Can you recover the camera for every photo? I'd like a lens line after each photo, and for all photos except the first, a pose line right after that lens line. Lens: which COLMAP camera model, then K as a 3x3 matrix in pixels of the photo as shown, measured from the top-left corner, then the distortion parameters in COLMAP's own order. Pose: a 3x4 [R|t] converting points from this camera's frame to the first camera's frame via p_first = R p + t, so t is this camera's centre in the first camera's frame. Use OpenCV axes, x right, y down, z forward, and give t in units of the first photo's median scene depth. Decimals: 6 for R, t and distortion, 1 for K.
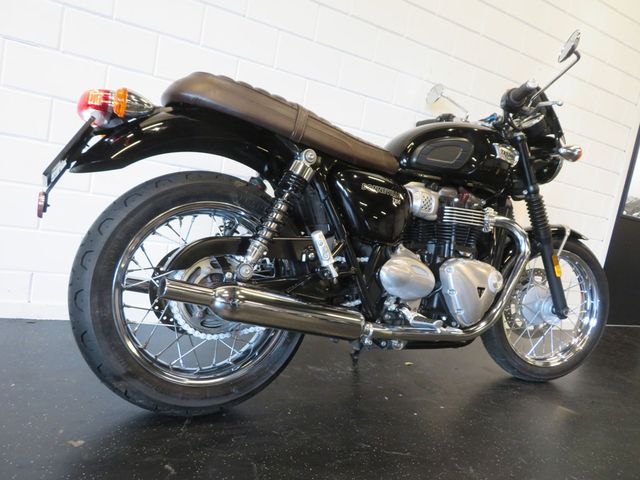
lens RADIAL K [[463.0, 0, 320.0], [0, 463.0, 240.0], [0, 0, 1]] dist [-0.008231, 0.001858]
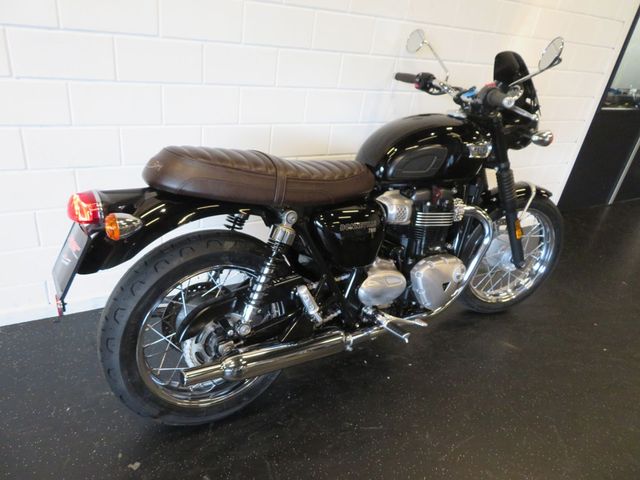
lens RADIAL K [[463.0, 0, 320.0], [0, 463.0, 240.0], [0, 0, 1]] dist [-0.008231, 0.001858]
pose [[0.997935, -0.059976, 0.022996, 0.014266], [0.046803, 0.924143, 0.379169, -0.447079], [-0.043993, -0.377309, 0.925042, -0.014356]]
